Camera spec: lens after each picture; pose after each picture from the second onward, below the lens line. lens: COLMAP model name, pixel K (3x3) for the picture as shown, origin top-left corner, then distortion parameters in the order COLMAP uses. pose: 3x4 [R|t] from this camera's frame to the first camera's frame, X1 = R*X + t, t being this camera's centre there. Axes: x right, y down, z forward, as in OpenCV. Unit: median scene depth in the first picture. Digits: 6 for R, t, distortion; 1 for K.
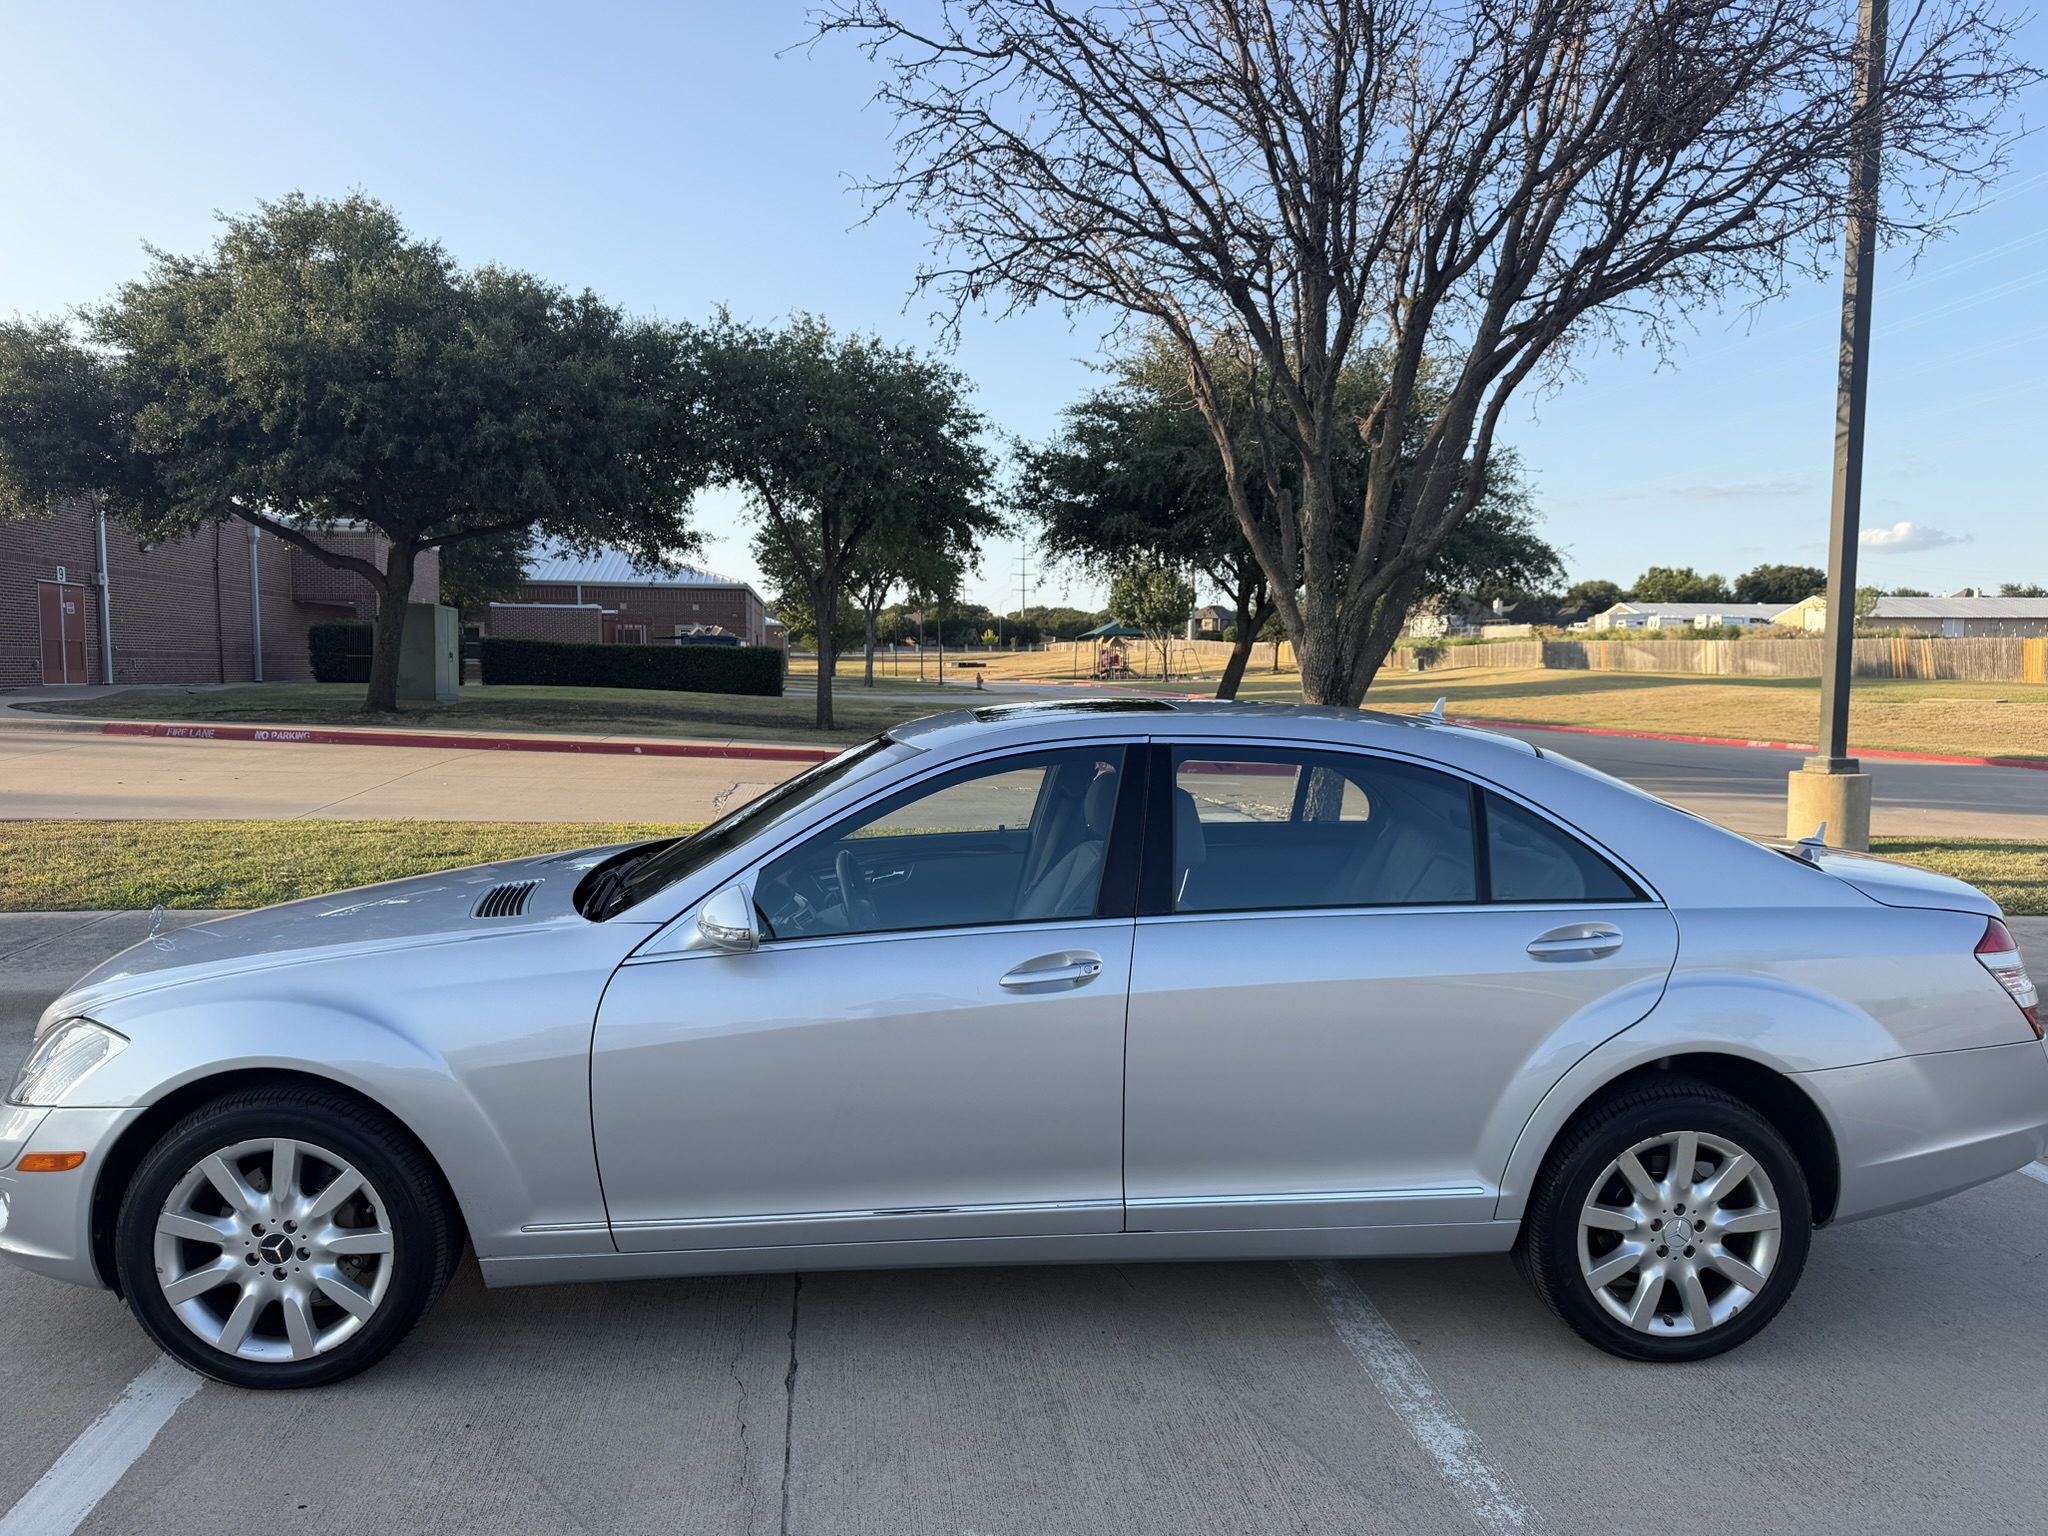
lens RADIAL K [[1508.1, 0, 1029.7], [0, 1508.1, 840.4], [0, 0, 1]] dist [0.000057, -0.002205]
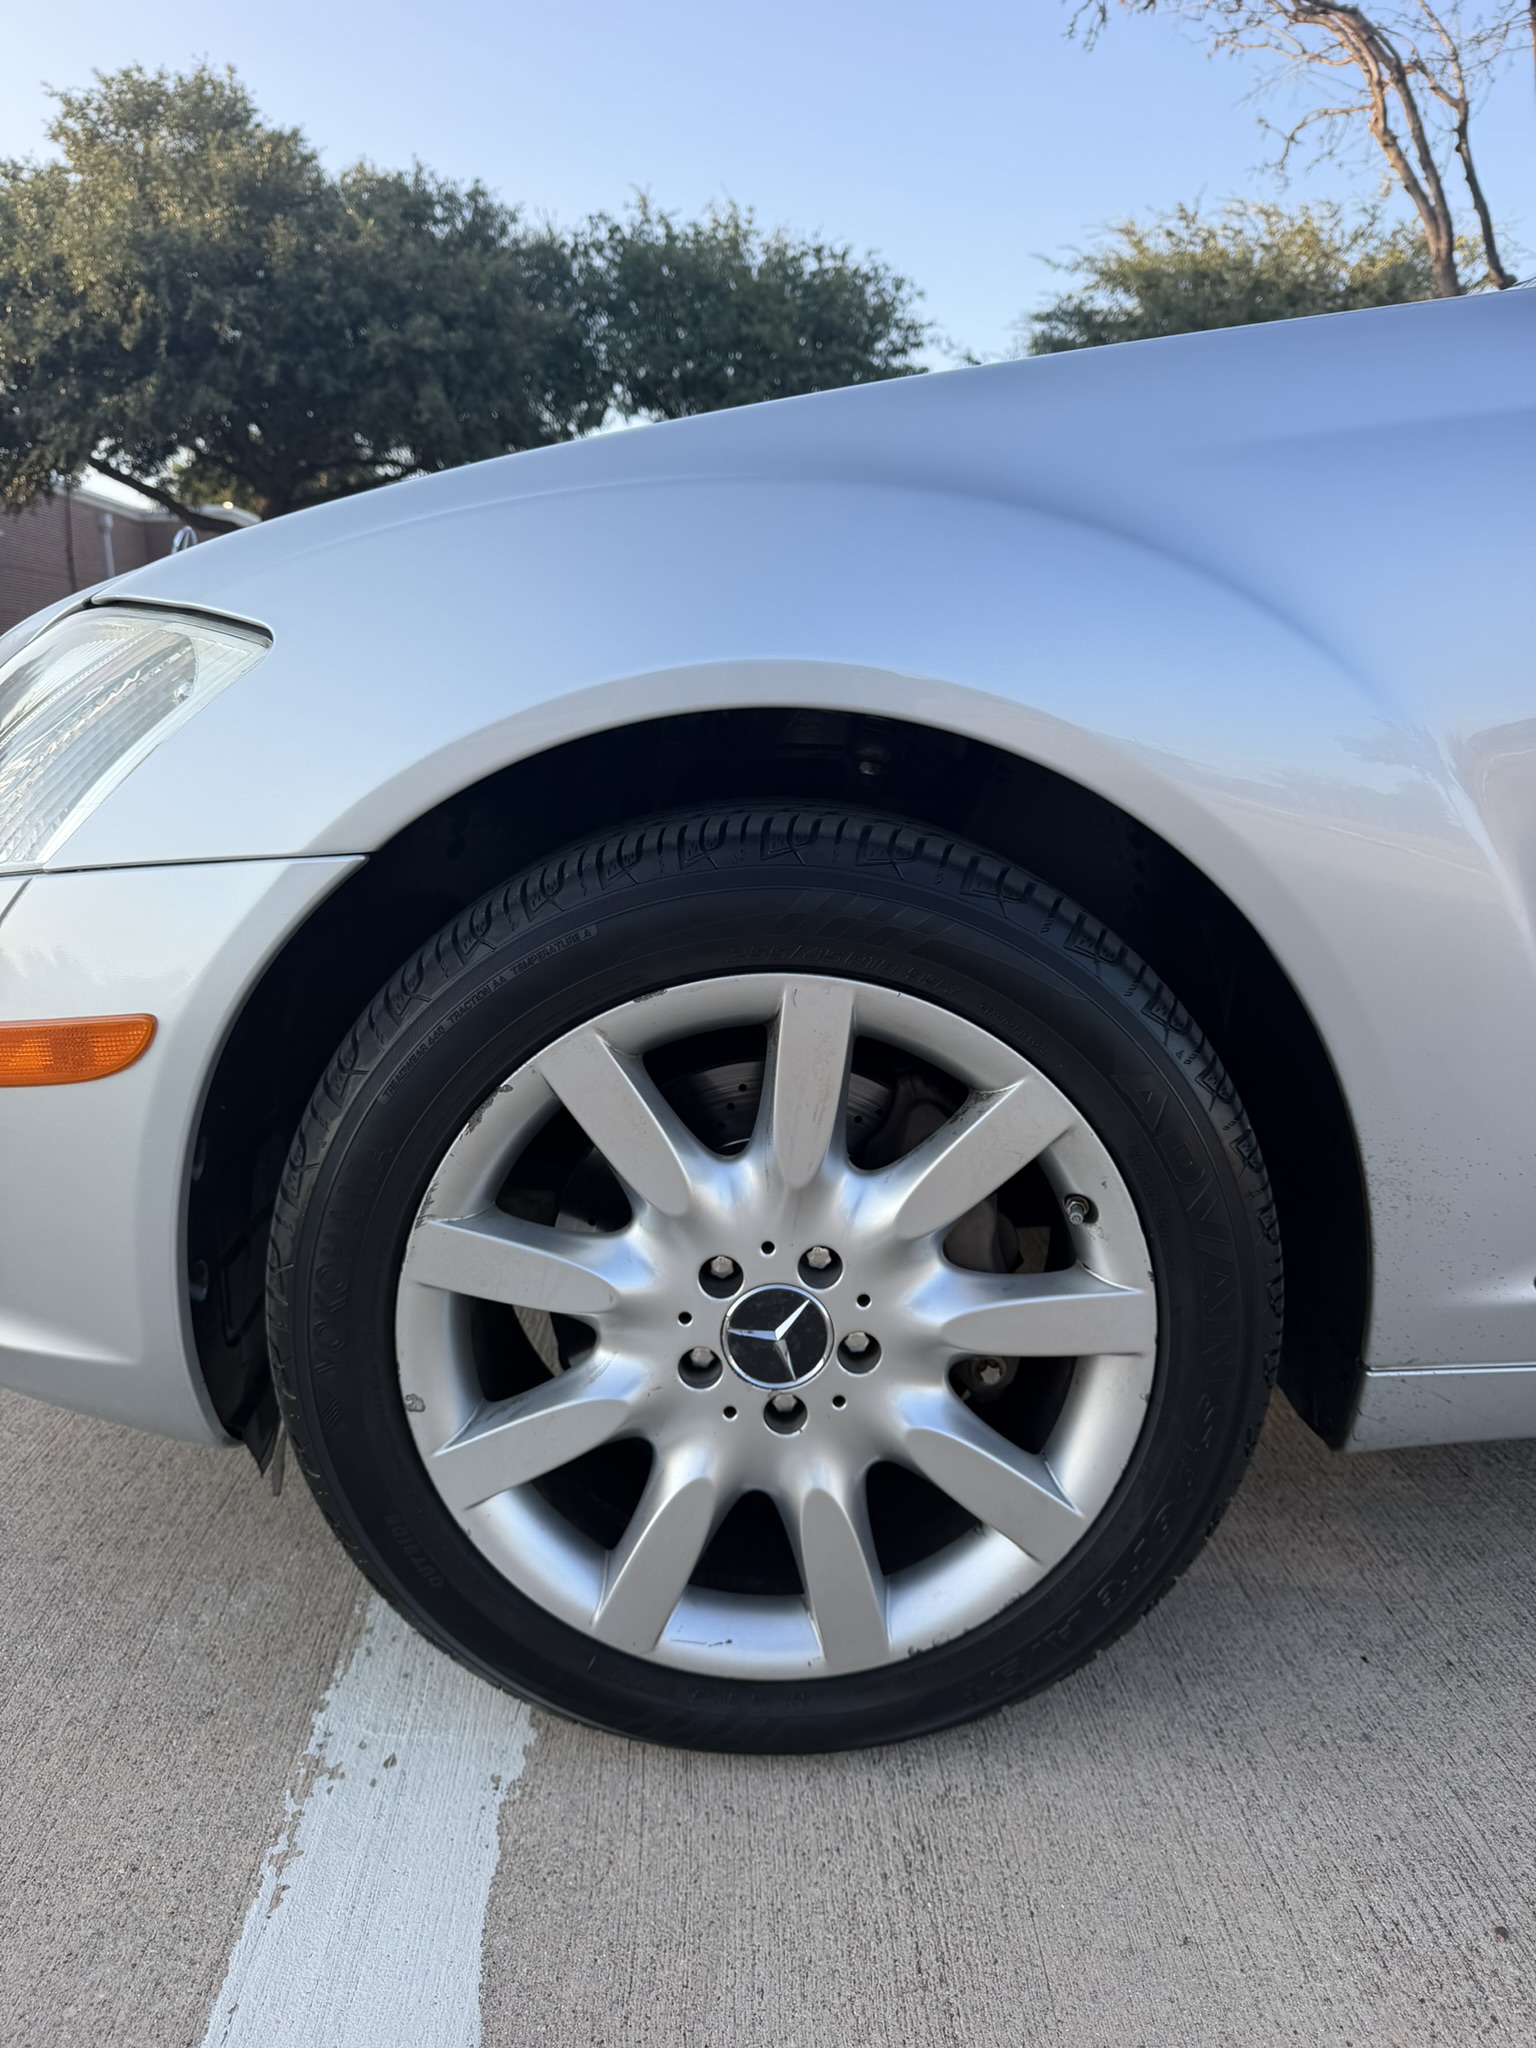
lens RADIAL K [[1380.2, 0, 780.0], [0, 1380.2, 1066.0], [0, 0, 1]] dist [-0.000858, 0.047425]
pose [[0.999482, 0.007644, -0.031272, -0.093080], [-0.003160, 0.990007, 0.140980, 0.033479], [0.032037, -0.140808, 0.989518, 0.138221]]
